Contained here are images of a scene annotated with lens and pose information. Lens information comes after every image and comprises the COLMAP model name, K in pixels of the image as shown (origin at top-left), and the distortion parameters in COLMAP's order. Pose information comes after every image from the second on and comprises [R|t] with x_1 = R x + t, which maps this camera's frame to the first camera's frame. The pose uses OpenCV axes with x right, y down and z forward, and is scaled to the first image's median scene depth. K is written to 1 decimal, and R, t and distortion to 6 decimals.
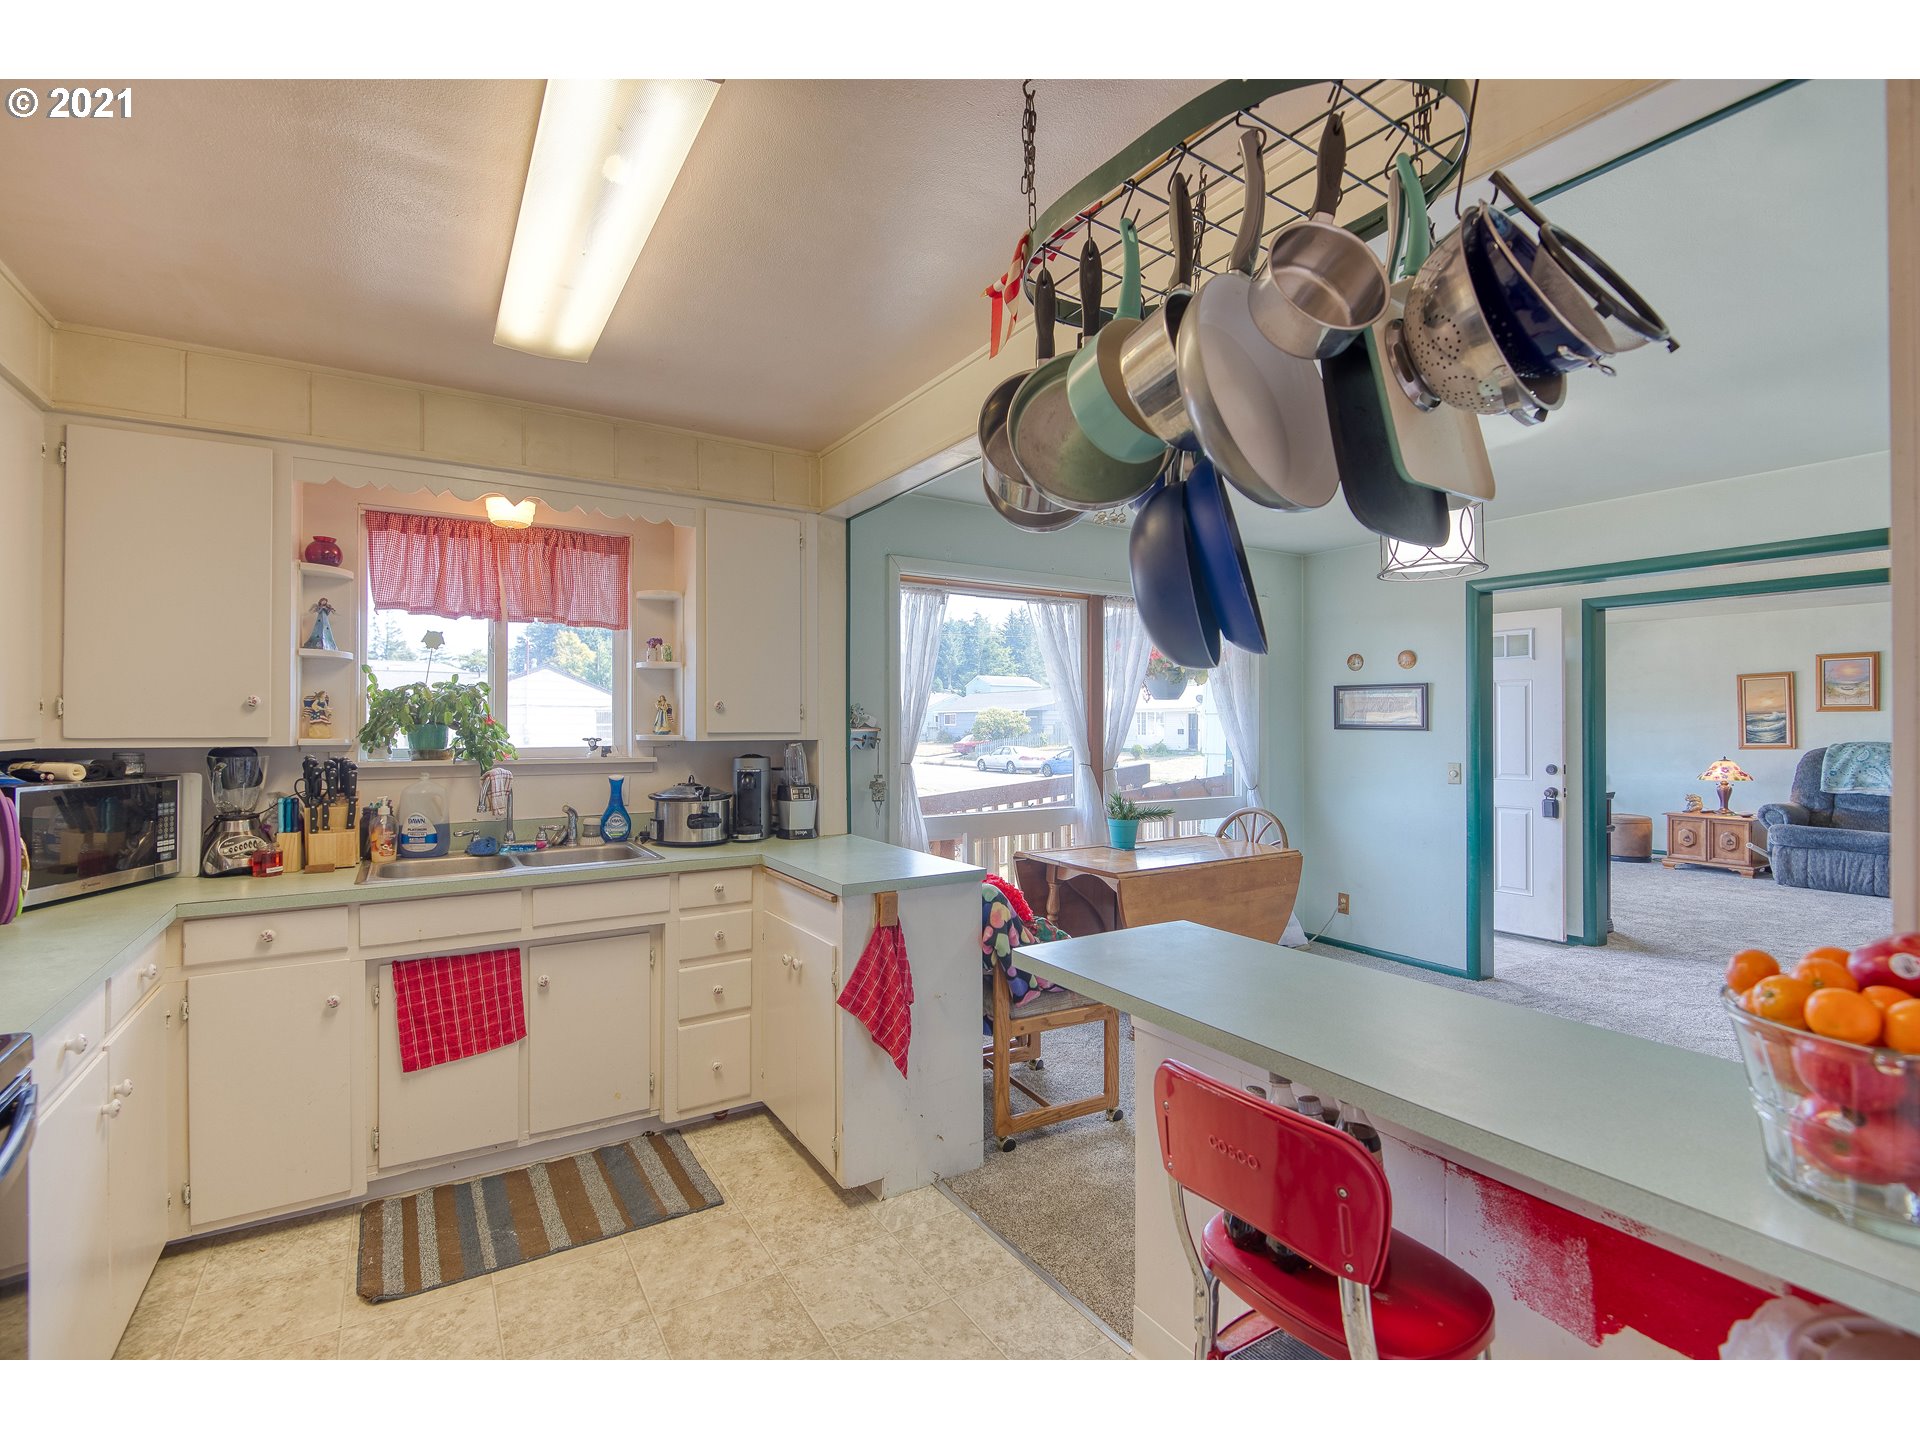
lens RADIAL K [[869.7, 0, 952.7], [0, 869.7, 719.0], [0, 0, 1]] dist [0.017102, -0.017817]
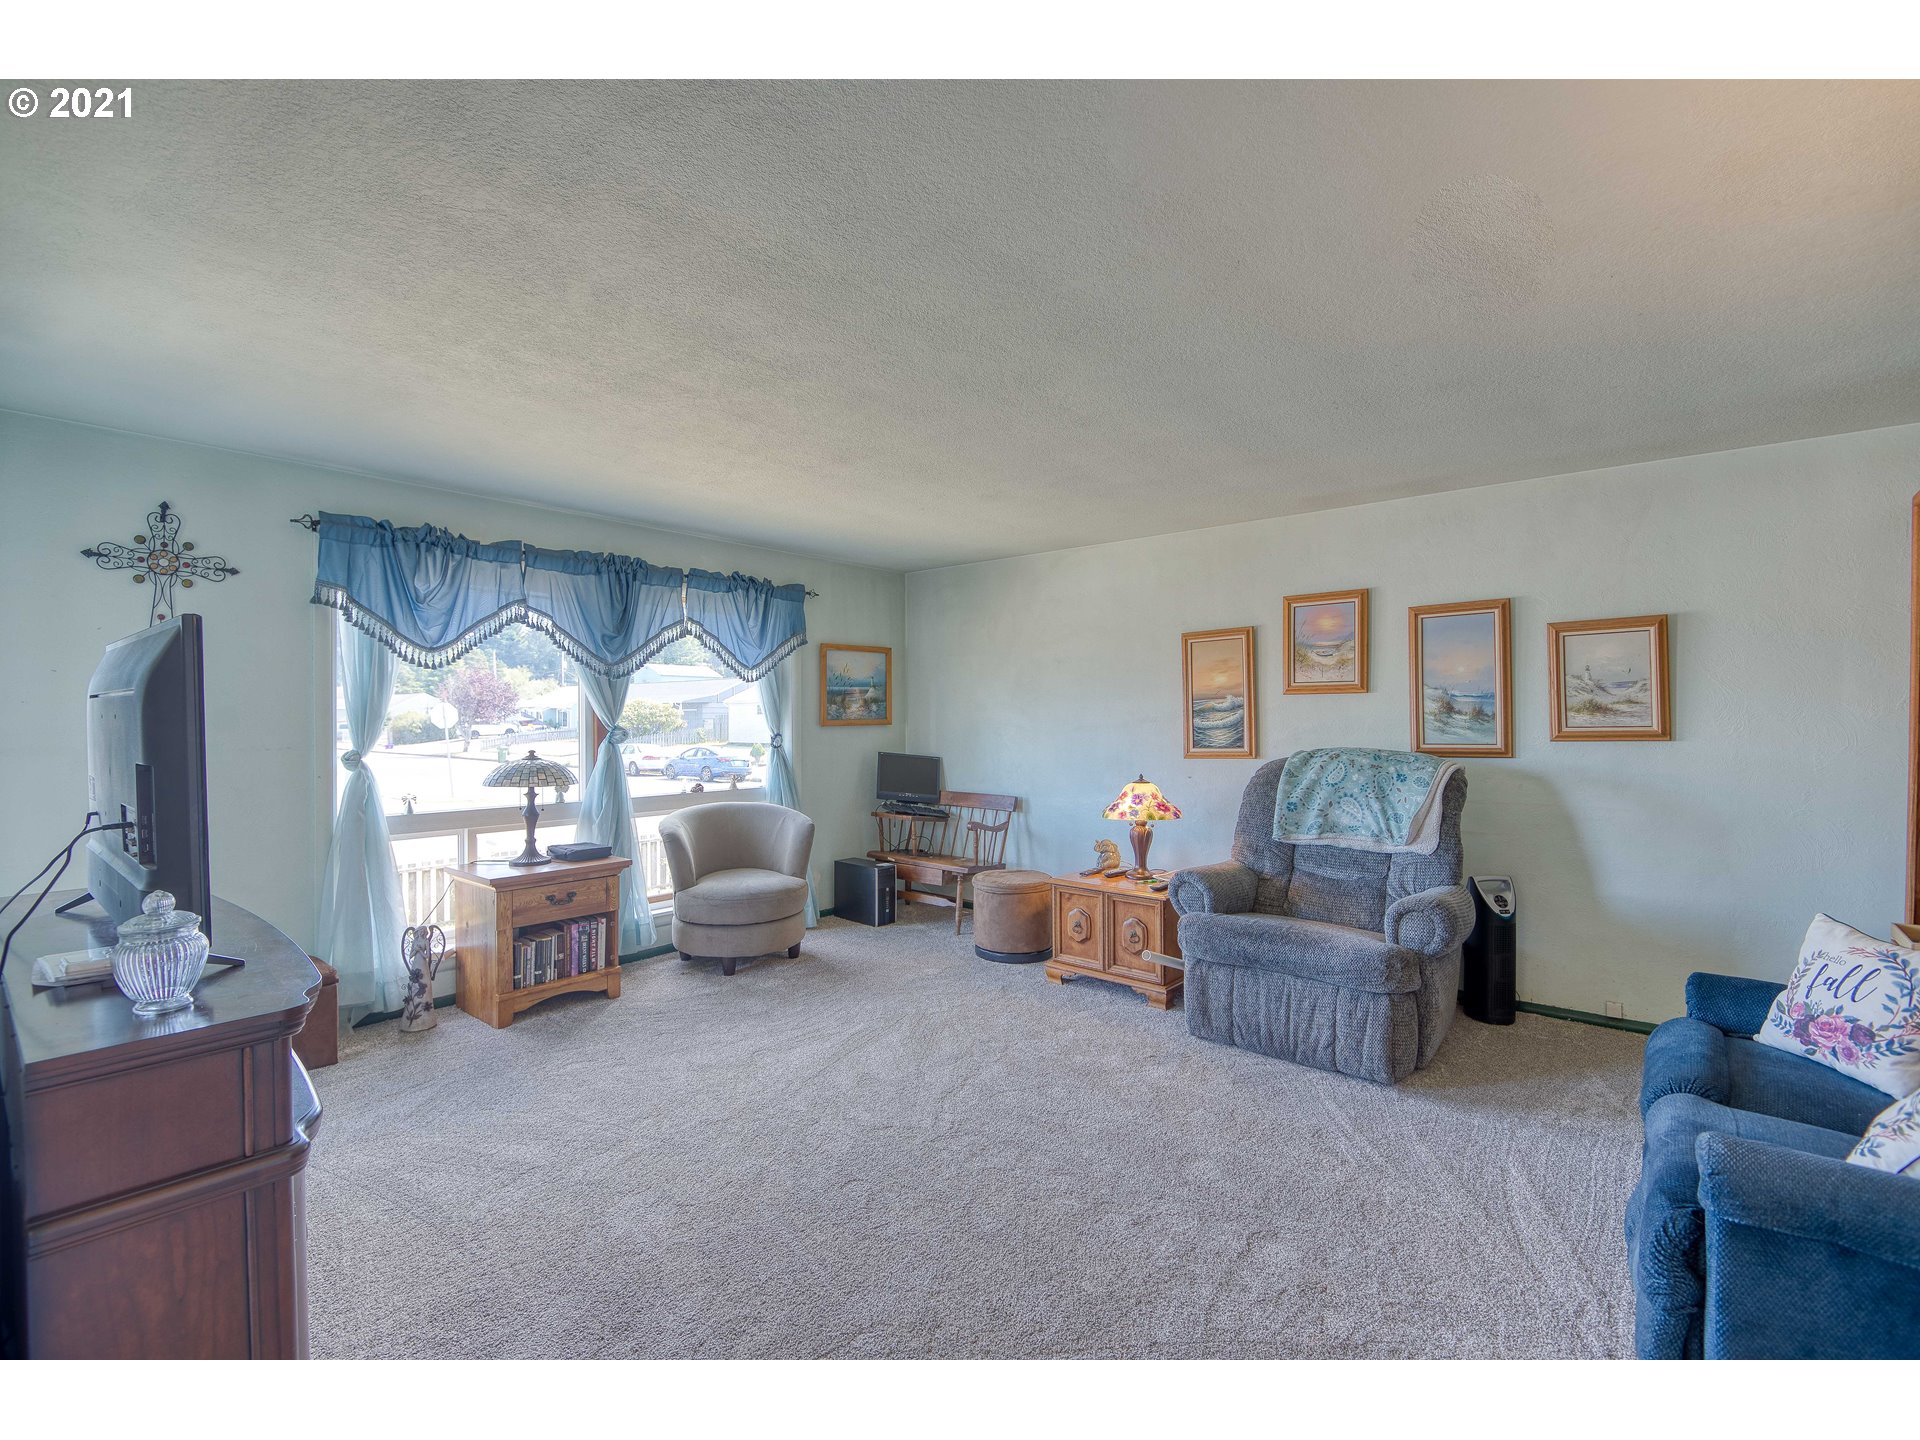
lens RADIAL K [[869.7, 0, 952.7], [0, 869.7, 719.0], [0, 0, 1]] dist [0.017102, -0.017817]
pose [[0.951558, -0.003032, 0.307454, 1.659785], [0.000720, 0.999971, 0.007633, 0.009391], [-0.307468, -0.007042, 0.951532, 1.410132]]
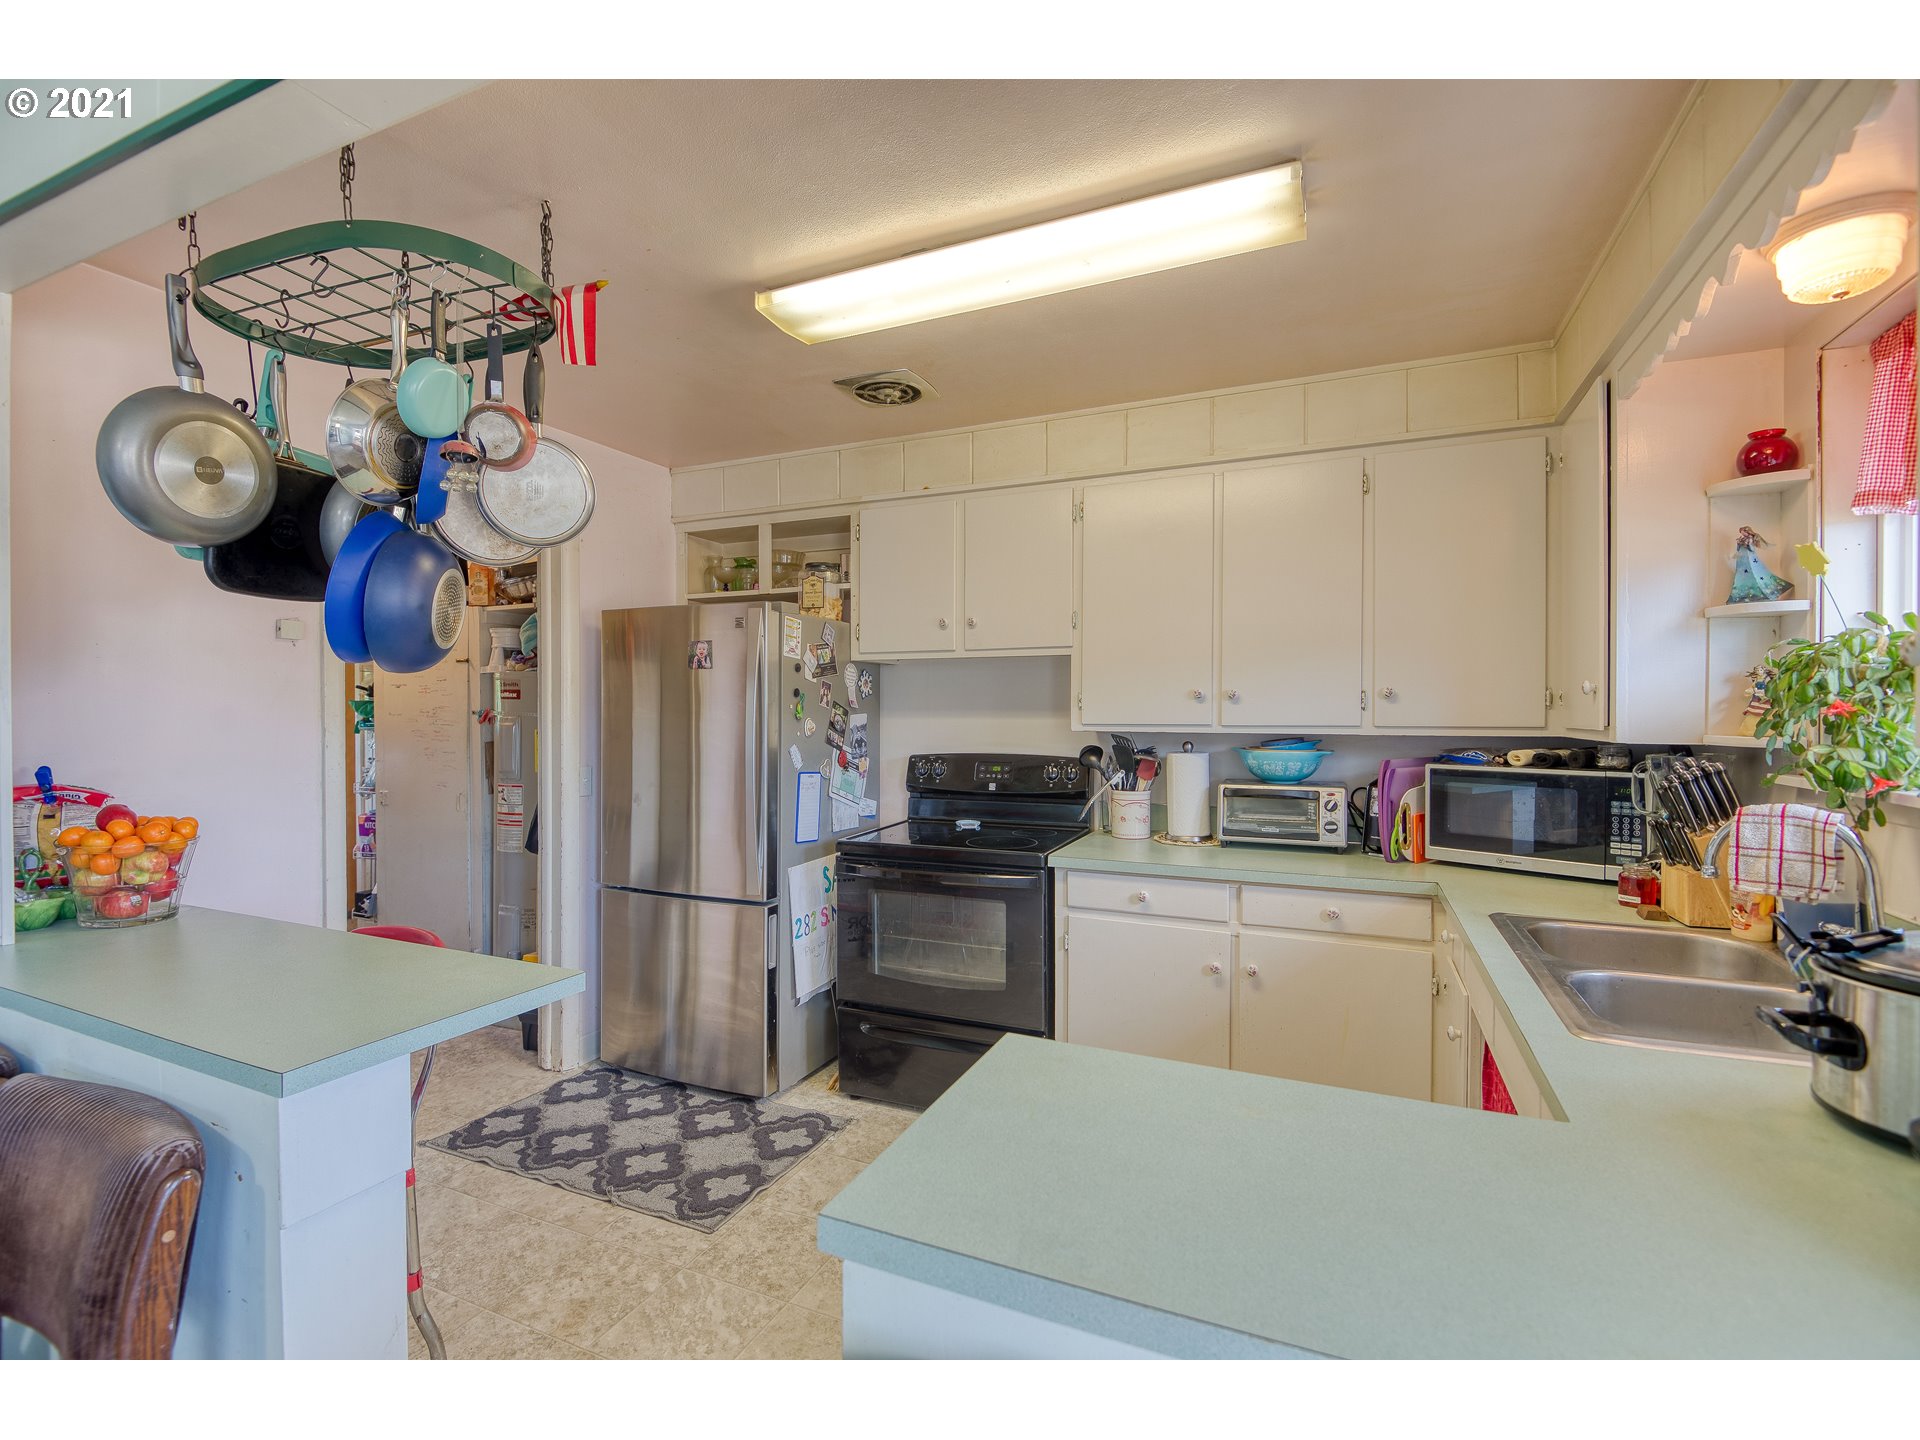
lens RADIAL K [[878.9, 0, 953.2], [0, 878.9, 721.0], [0, 0, 1]] dist [0.003229, -0.011963]
pose [[-0.834897, 0.003437, -0.550396, 0.149574], [0.001777, 0.999992, 0.003549, 0.006834], [0.550403, 0.001985, -0.834896, 1.173564]]
